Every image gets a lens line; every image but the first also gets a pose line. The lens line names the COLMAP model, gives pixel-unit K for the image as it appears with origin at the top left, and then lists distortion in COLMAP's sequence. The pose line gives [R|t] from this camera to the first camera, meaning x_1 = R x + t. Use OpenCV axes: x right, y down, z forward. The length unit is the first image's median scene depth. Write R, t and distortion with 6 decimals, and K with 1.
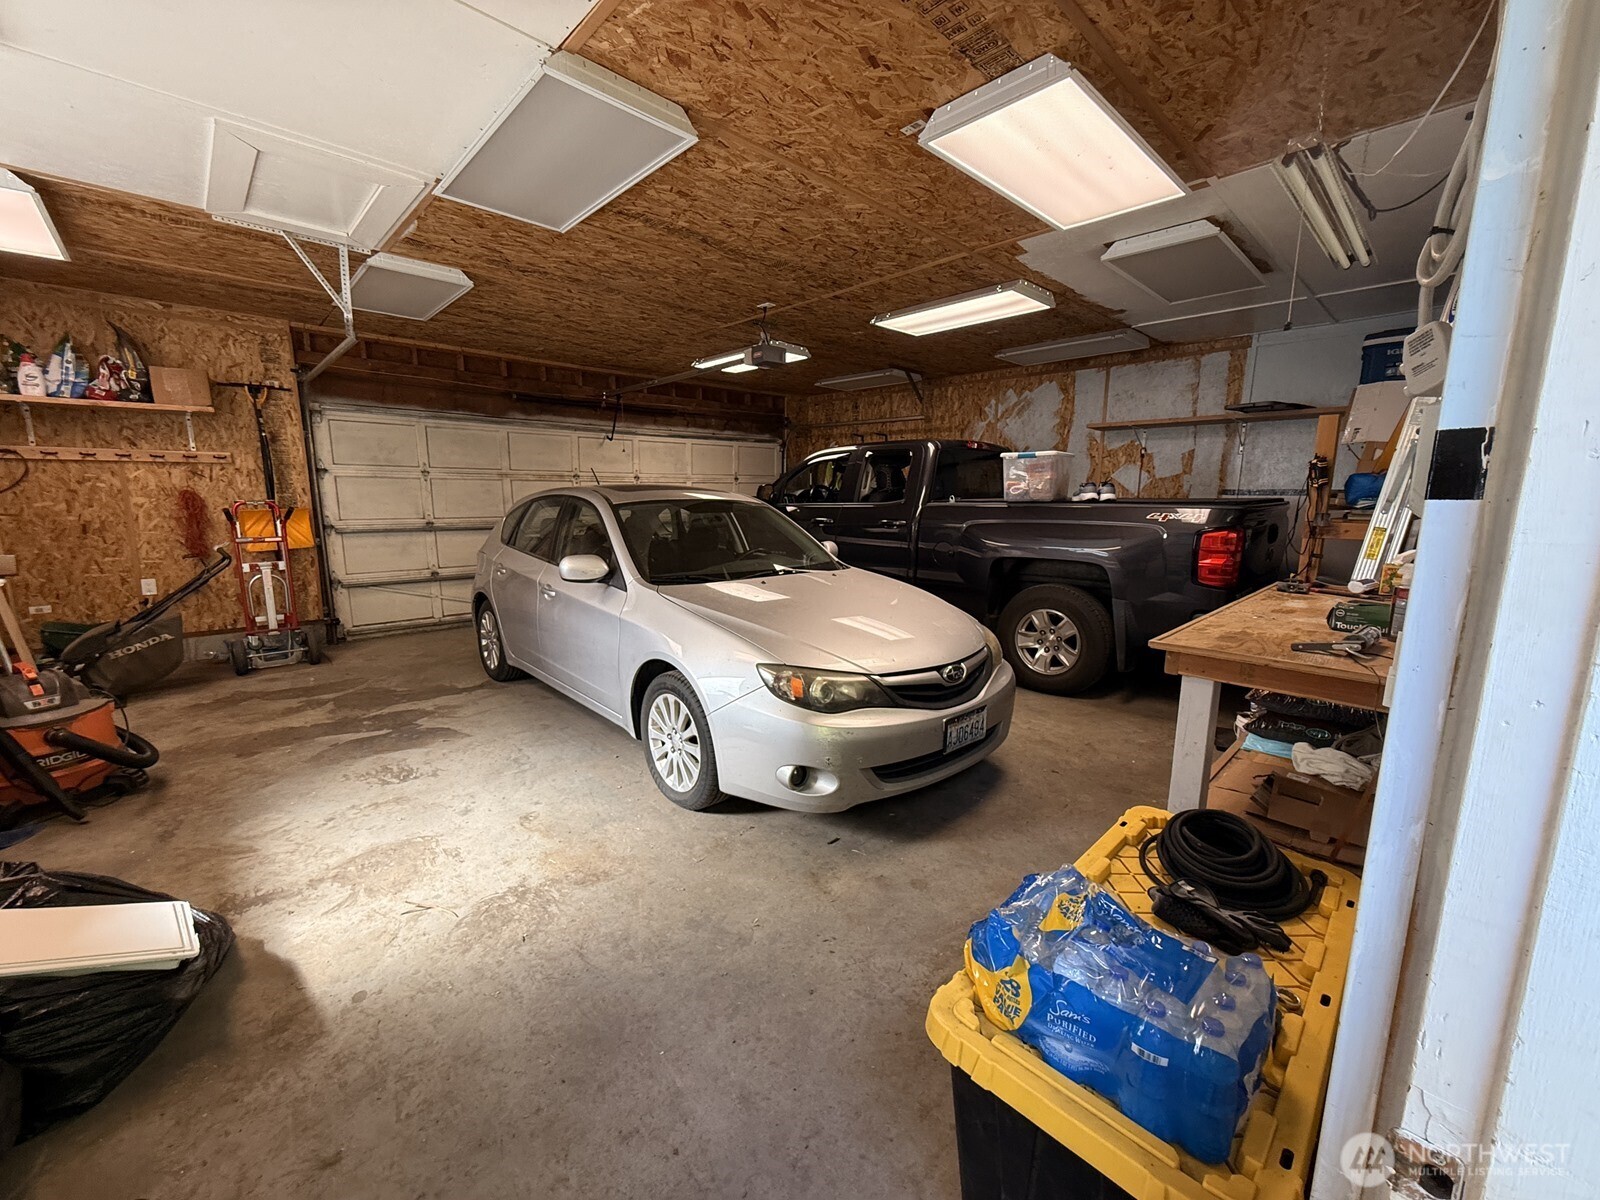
lens RADIAL K [[638.7, 0, 800.2], [0, 638.7, 599.6], [0, 0, 1]] dist [-0.002059, 0.000589]
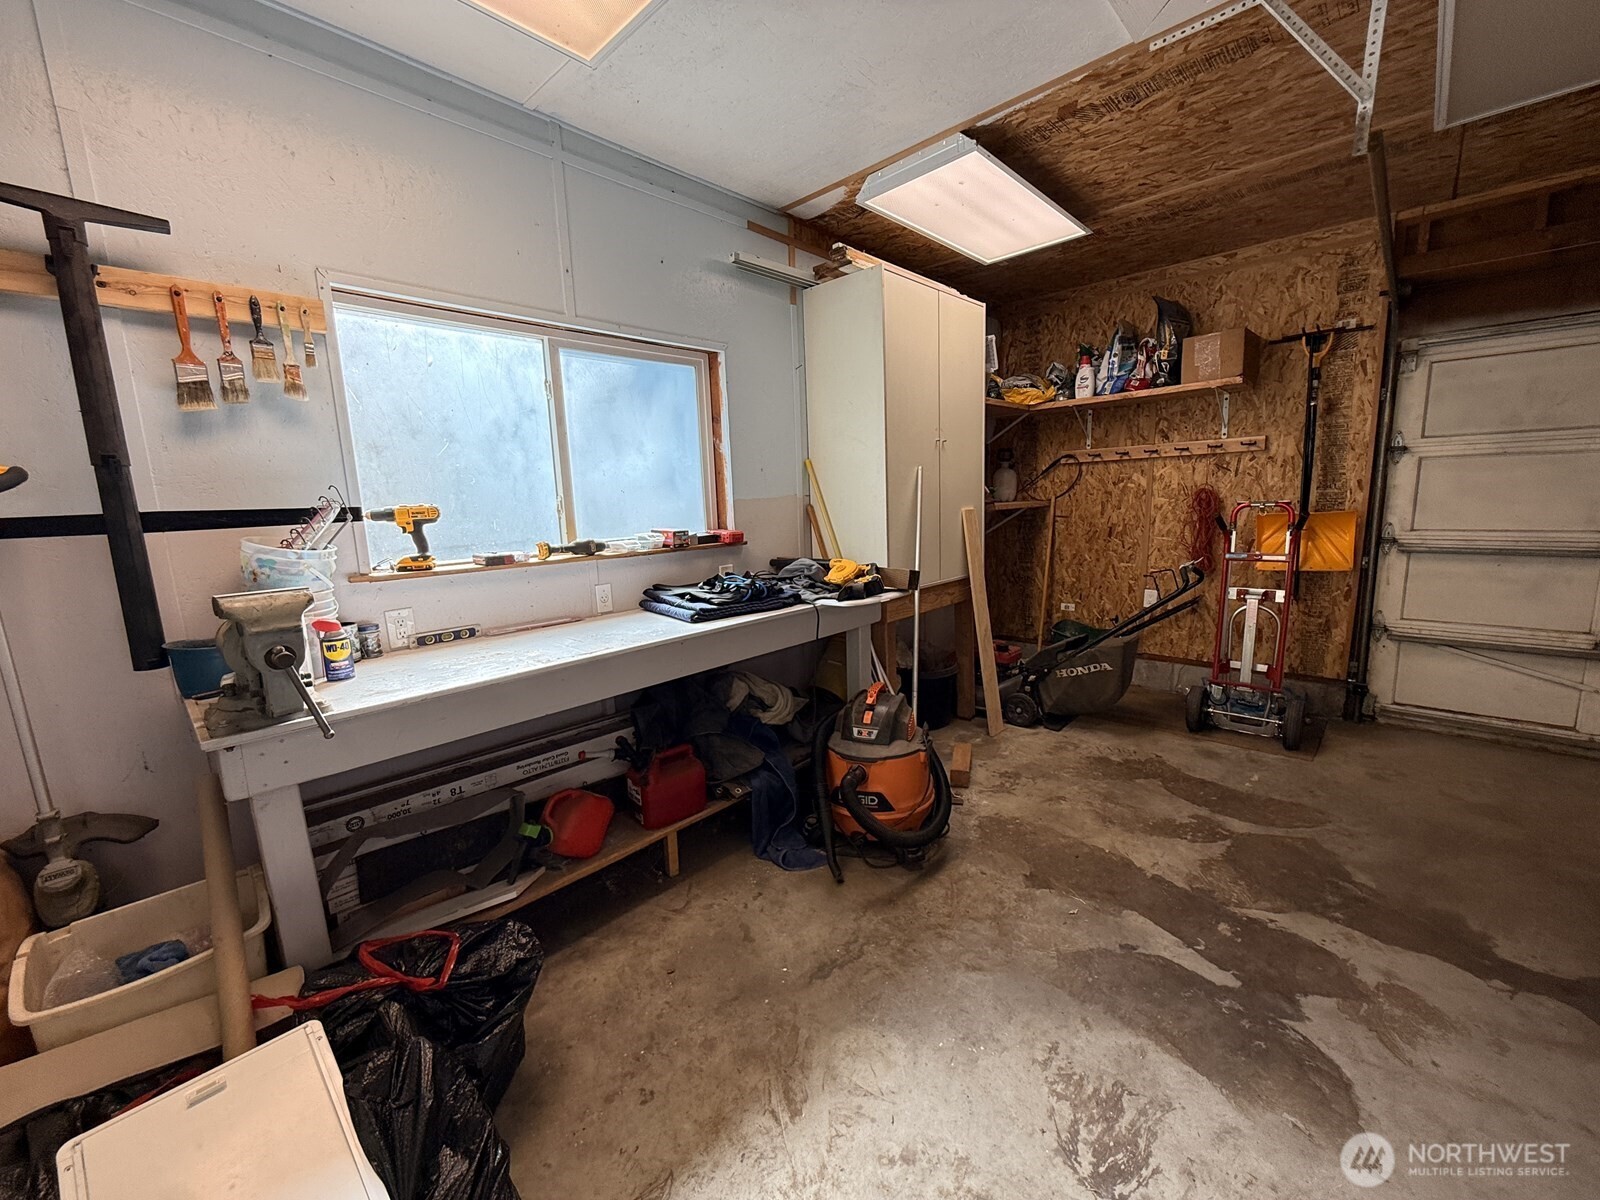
lens RADIAL K [[638.7, 0, 802.7], [0, 638.7, 600.3], [0, 0, 1]] dist [-0.002059, 0.000589]
pose [[0.057020, 0.152344, -0.986681, -0.169746], [-0.130822, 0.980908, 0.143893, -0.082342], [0.989765, 0.120875, 0.075861, 0.451983]]
